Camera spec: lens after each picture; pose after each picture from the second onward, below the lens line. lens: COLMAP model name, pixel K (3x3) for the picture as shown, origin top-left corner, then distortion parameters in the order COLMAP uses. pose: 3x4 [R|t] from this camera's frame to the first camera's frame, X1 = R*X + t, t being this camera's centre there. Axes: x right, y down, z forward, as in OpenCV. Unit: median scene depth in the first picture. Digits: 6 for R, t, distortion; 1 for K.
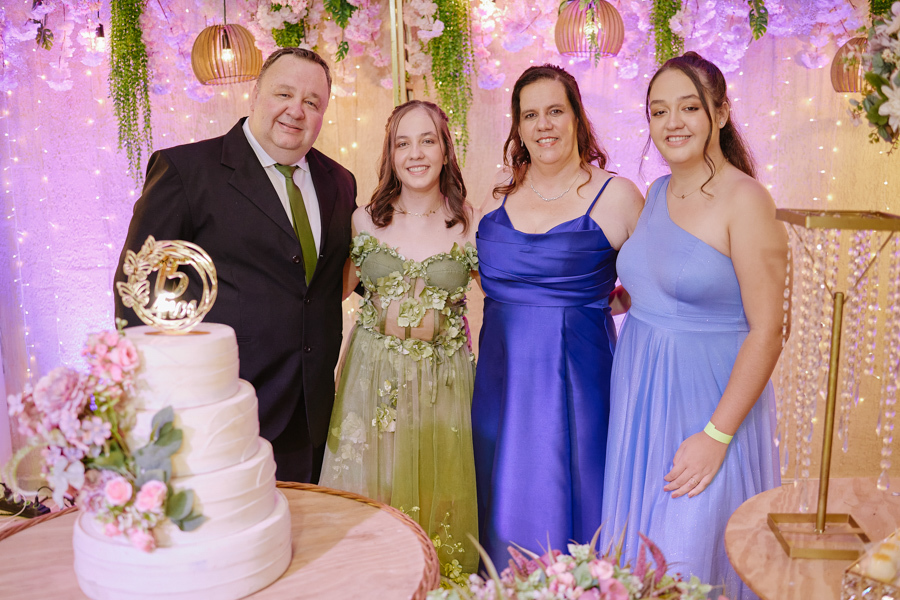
lens RADIAL K [[903.5, 0, 450.0], [0, 903.5, 300.0], [0, 0, 1]] dist [-0.066591, 0.046339]
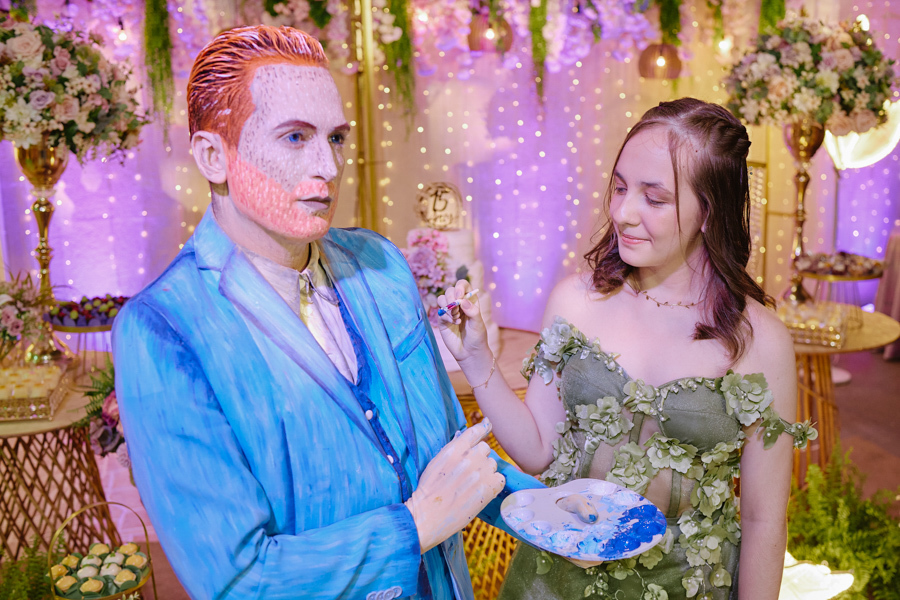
lens RADIAL K [[913.7, 0, 450.0], [0, 913.7, 300.0], [0, 0, 1]] dist [-0.092427, 0.113310]
pose [[0.941563, -0.073931, 0.328623, -0.412162], [0.055607, 0.996346, 0.064826, 0.025573], [-0.332215, -0.042764, 0.942234, -0.367593]]
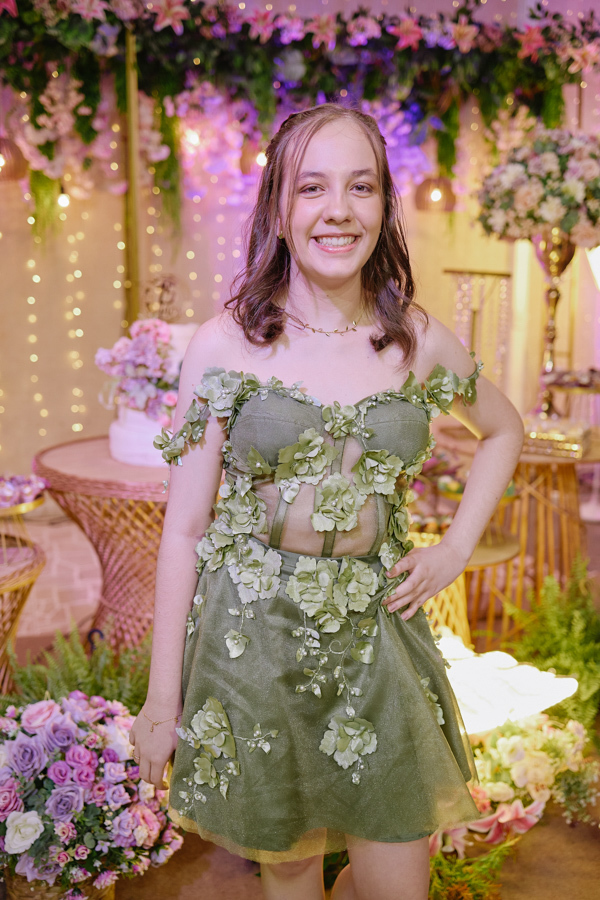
lens RADIAL K [[913.7, 0, 300.0], [0, 913.7, 450.0], [0, 0, 1]] dist [-0.092427, 0.113310]
pose [[0.930535, -0.046176, 0.363281, -0.329907], [0.031736, 0.998455, 0.045621, 0.095764], [-0.364826, -0.030923, 0.930562, -0.375576]]
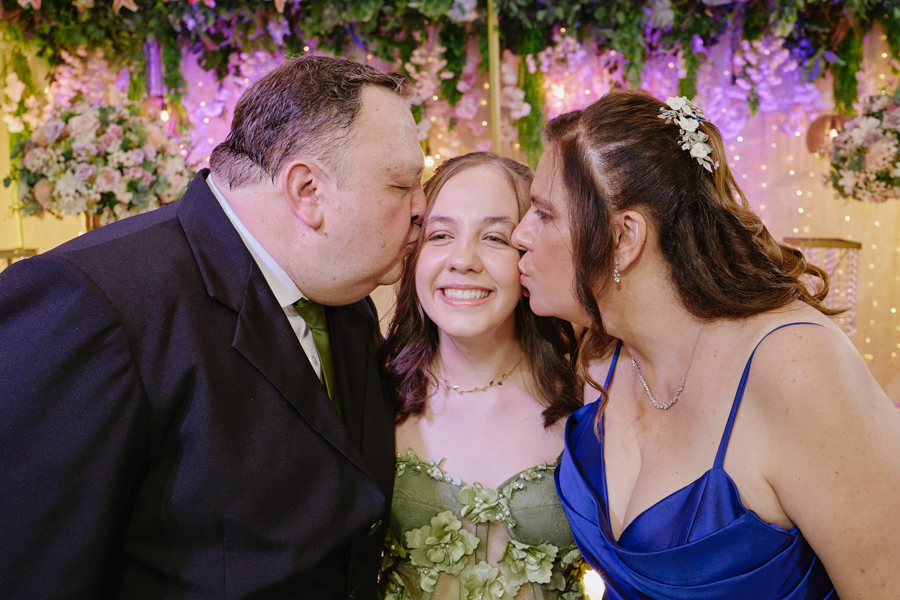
lens RADIAL K [[913.7, 0, 450.0], [0, 913.7, 300.0], [0, 0, 1]] dist [-0.092427, 0.113310]
pose [[0.999445, -0.008945, 0.032075, -0.168982], [0.010100, 0.999299, -0.036036, 0.038092], [-0.031730, 0.036340, 0.998836, -0.365522]]
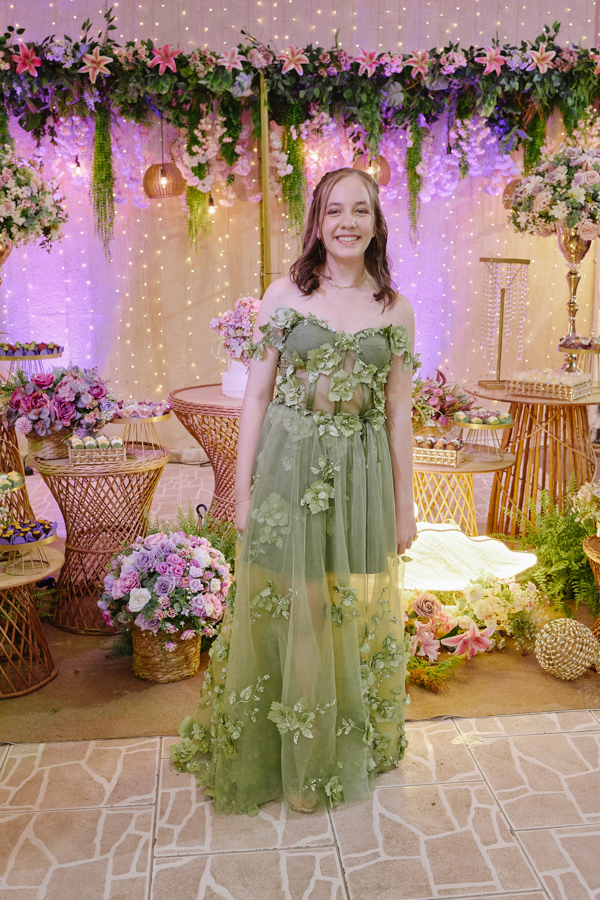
lens RADIAL K [[903.5, 0, 300.0], [0, 903.5, 450.0], [0, 0, 1]] dist [-0.066591, 0.046339]
pose [[0.985231, -0.027527, 0.169003, -0.289994], [0.019240, 0.998540, 0.050478, 0.150189], [-0.170146, -0.046481, 0.984322, -0.721422]]
